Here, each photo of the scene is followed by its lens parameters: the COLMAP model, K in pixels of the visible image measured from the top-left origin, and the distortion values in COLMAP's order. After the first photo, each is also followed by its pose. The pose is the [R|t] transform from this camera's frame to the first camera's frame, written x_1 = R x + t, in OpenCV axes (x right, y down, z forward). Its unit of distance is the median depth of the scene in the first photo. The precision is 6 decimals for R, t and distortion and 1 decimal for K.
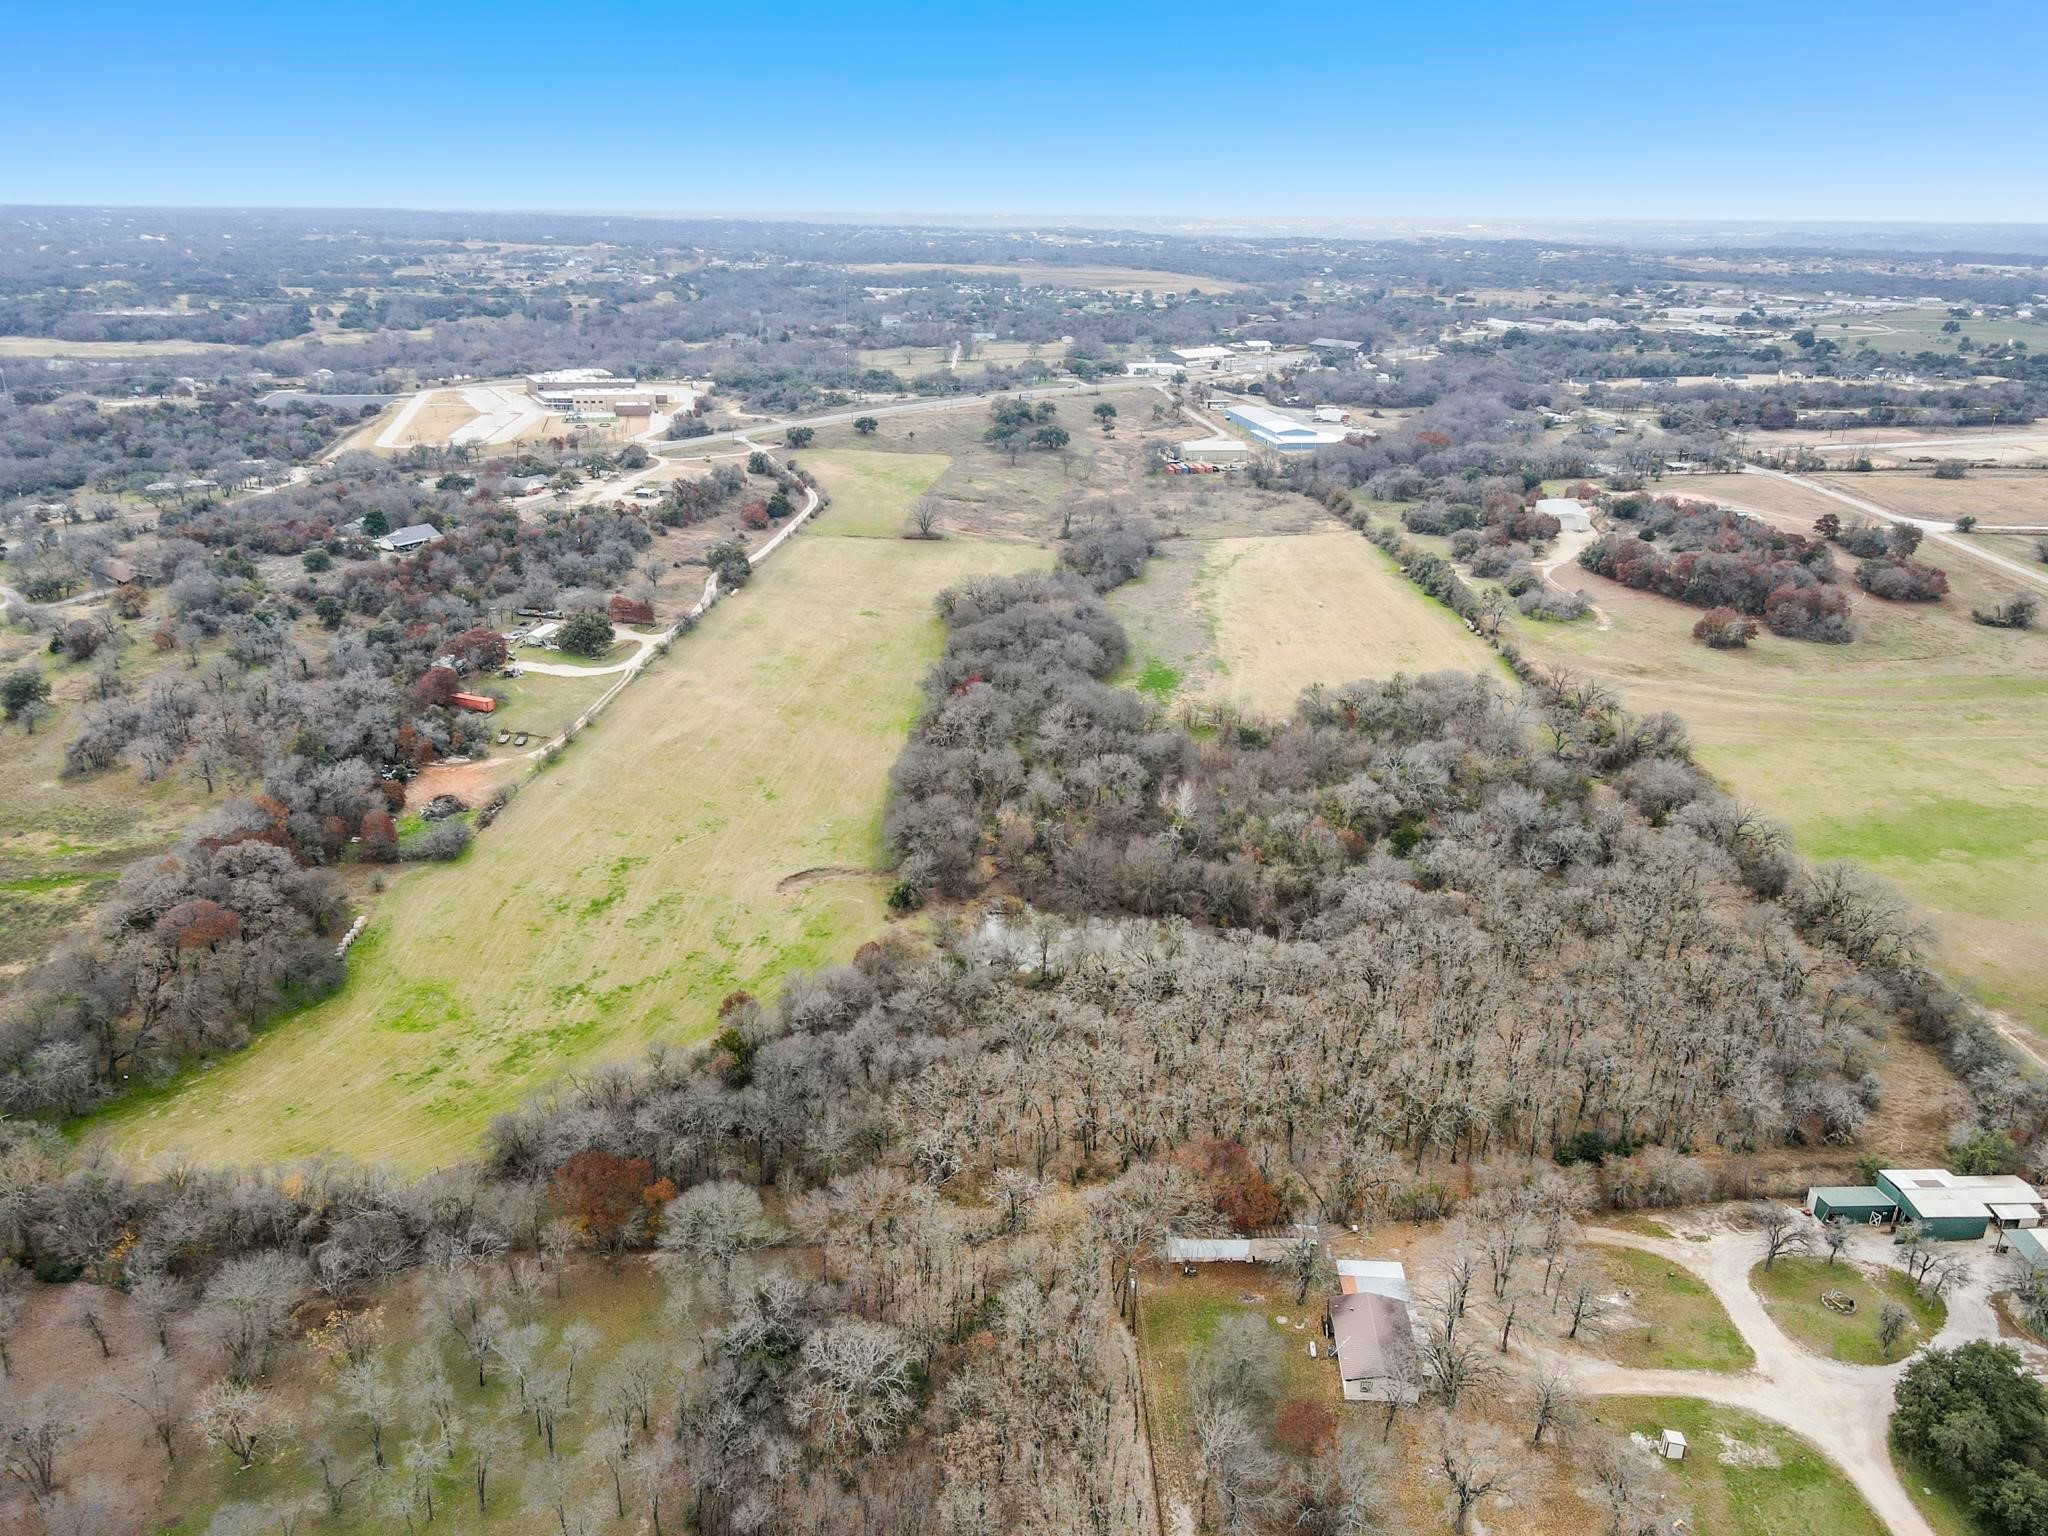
lens RADIAL K [[1503.0, 0, 1019.4], [0, 1503.0, 776.1], [0, 0, 1]] dist [0.001040, 0.026074]
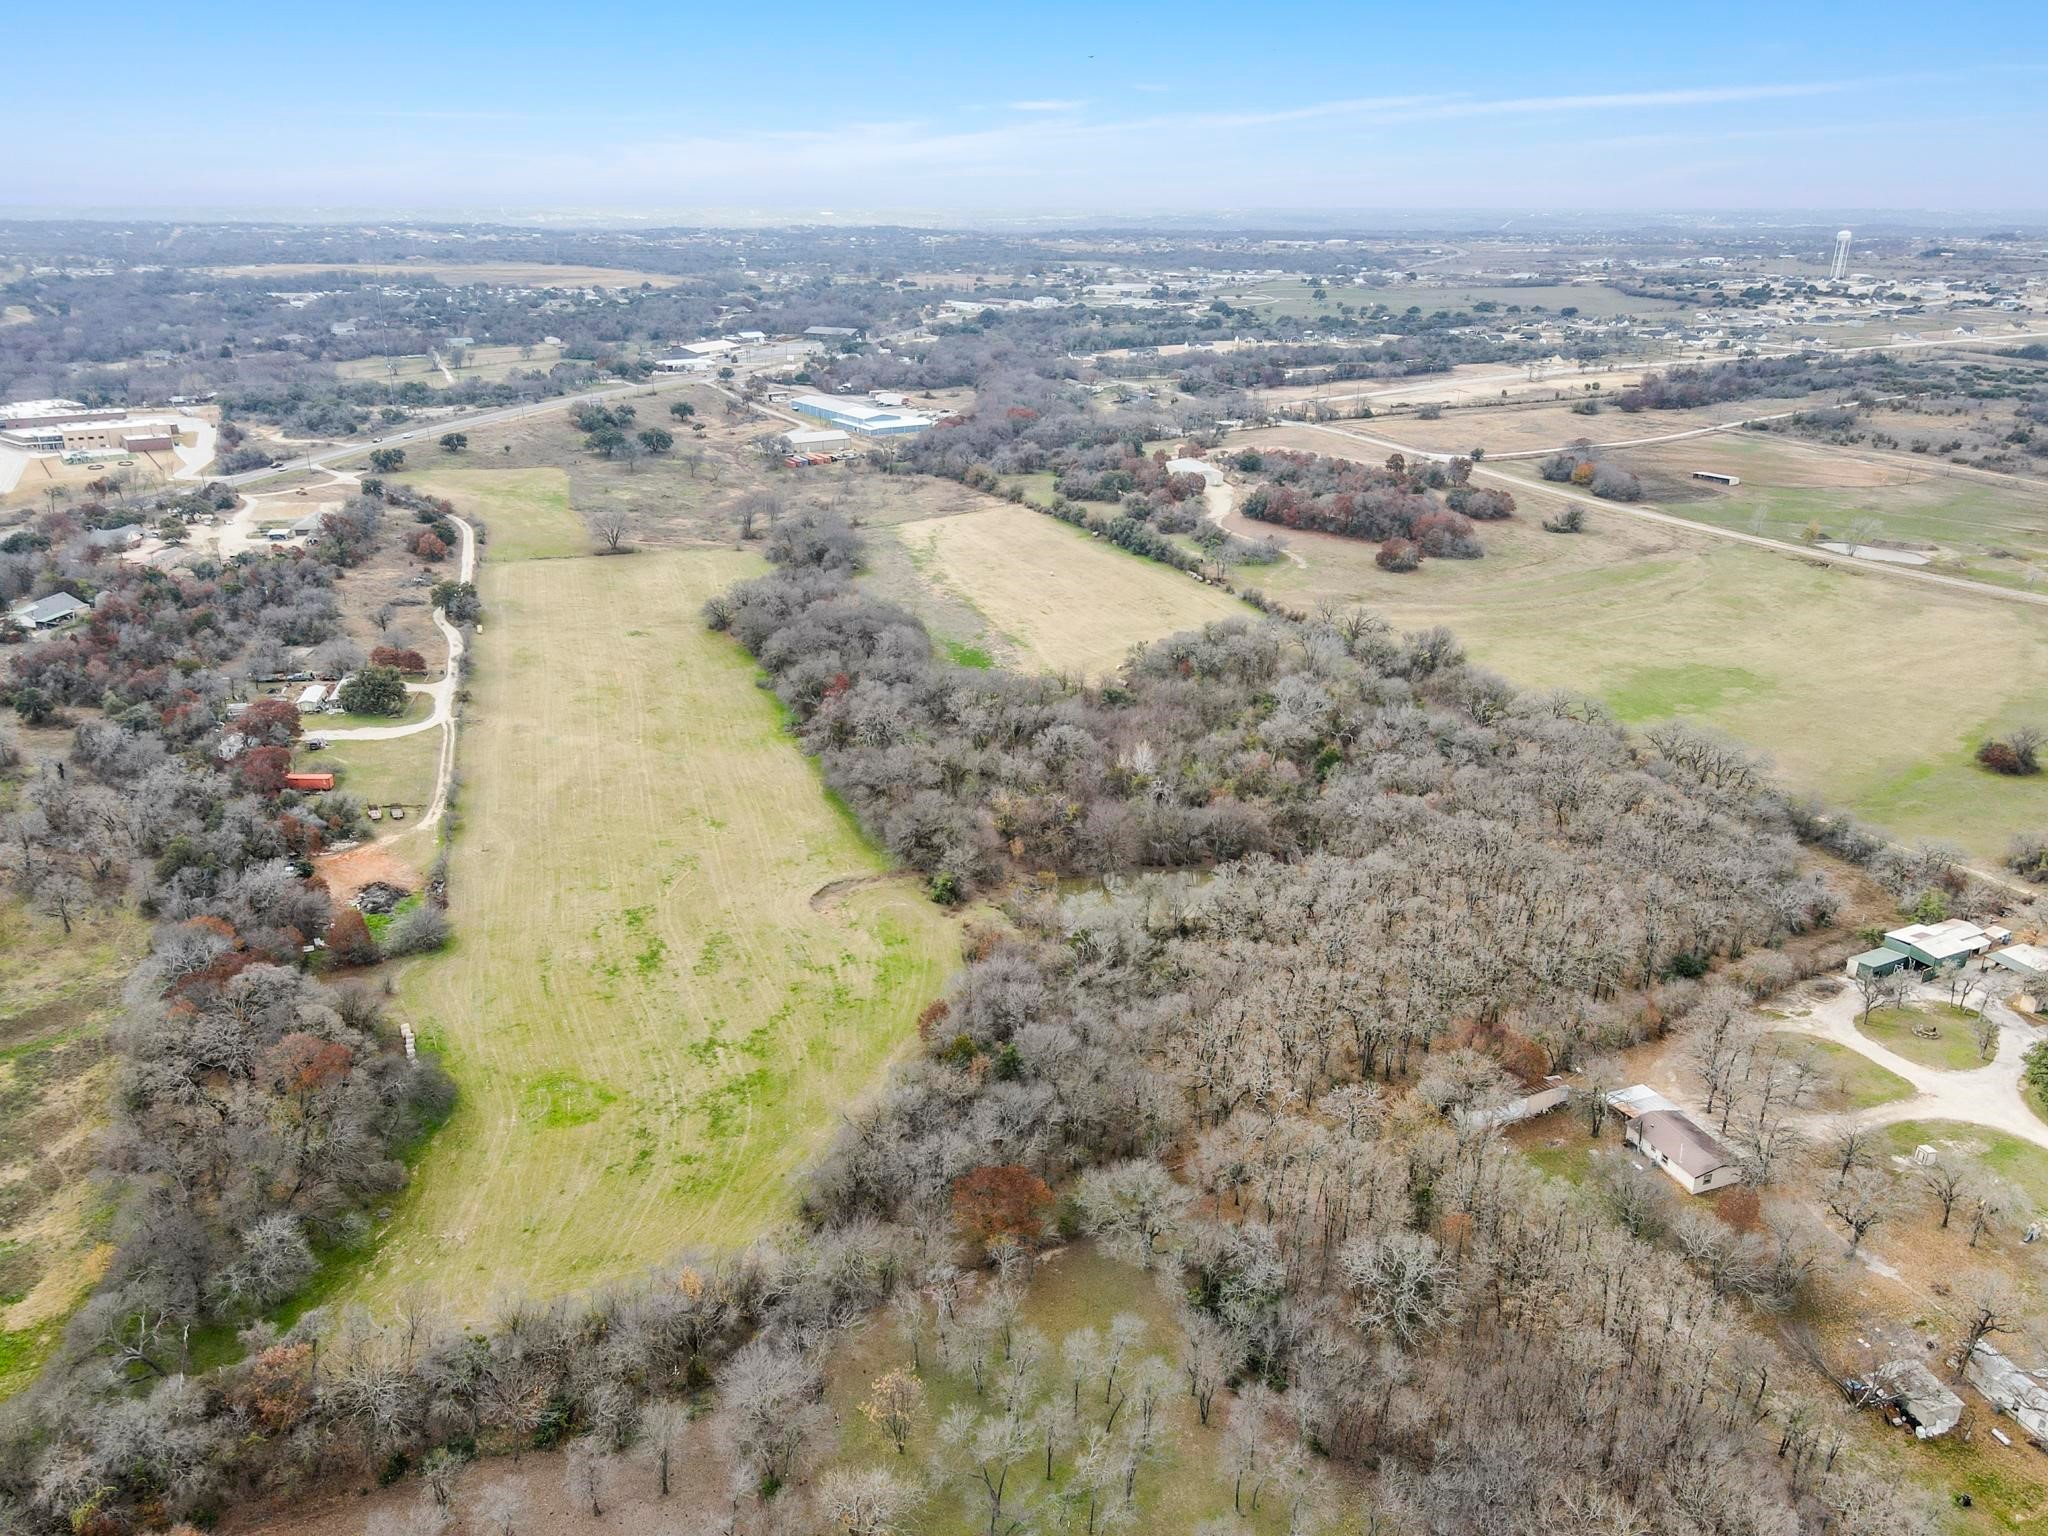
lens RADIAL K [[1518.1, 0, 1021.4], [0, 1518.1, 740.9], [0, 0, 1]] dist [-0.002103, 0.044855]
pose [[0.915854, -0.148666, 0.372975, -0.152766], [0.154964, 0.987832, 0.013225, -0.009771], [-0.370403, 0.045686, 0.927747, 0.012094]]
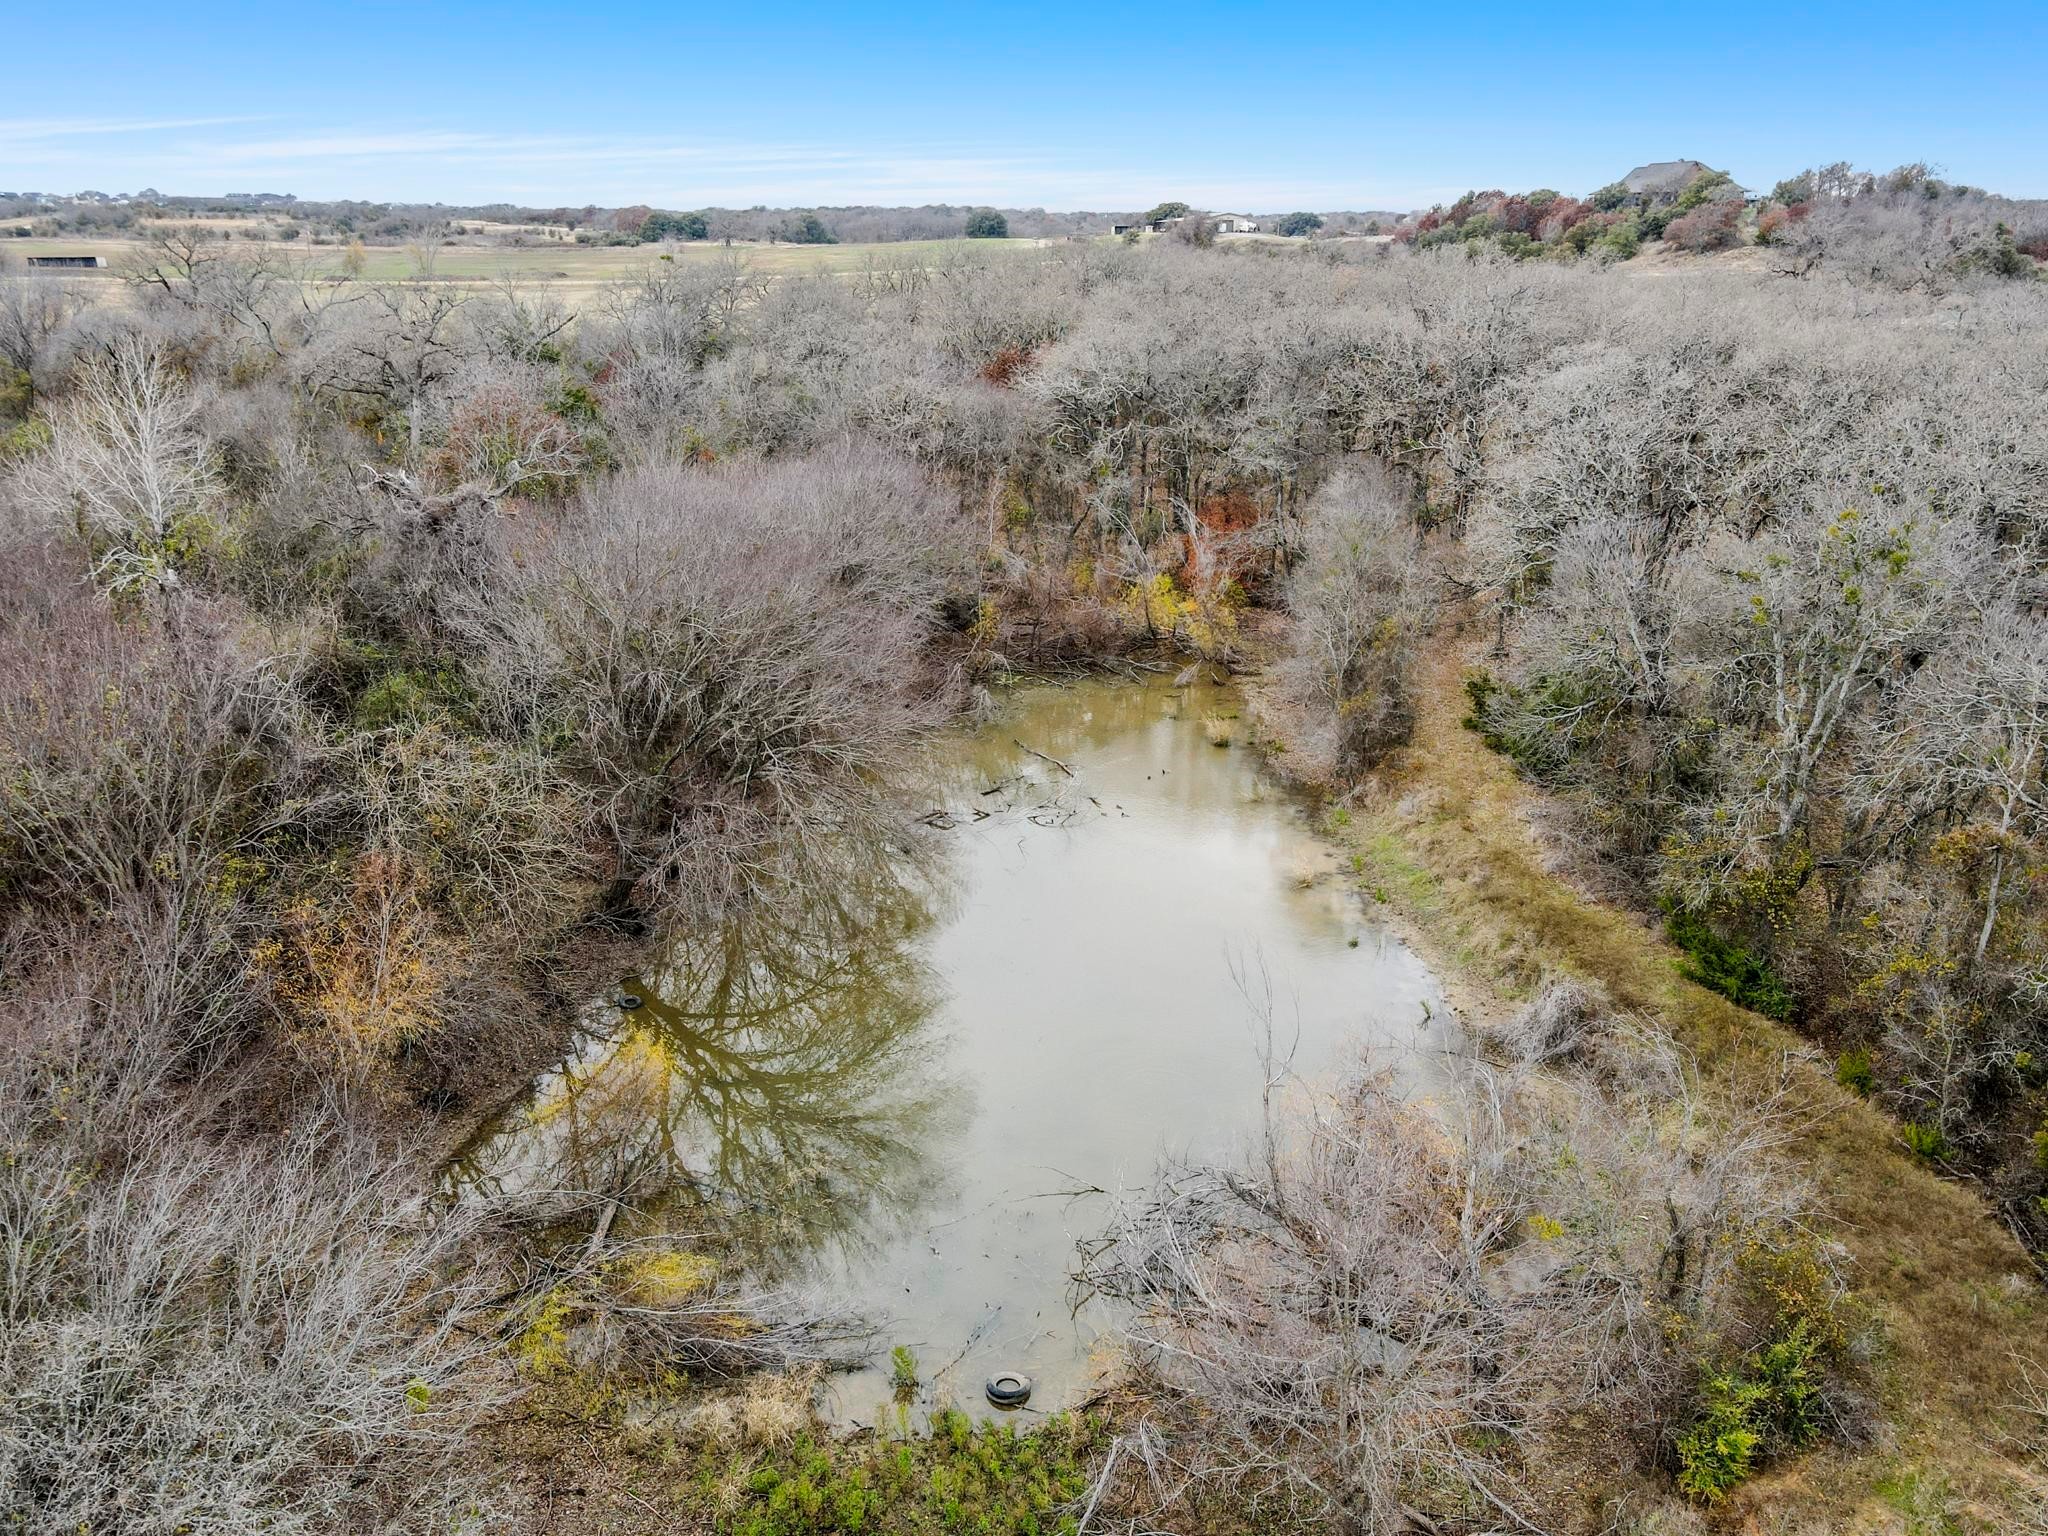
lens RADIAL K [[1503.0, 0, 1019.4], [0, 1503.0, 776.1], [0, 0, 1]] dist [0.001040, 0.026074]
pose [[-0.041140, -0.362457, 0.931092, -0.042994], [0.365437, 0.861857, 0.351652, 0.011488], [-0.929927, 0.354722, 0.096998, 0.364370]]
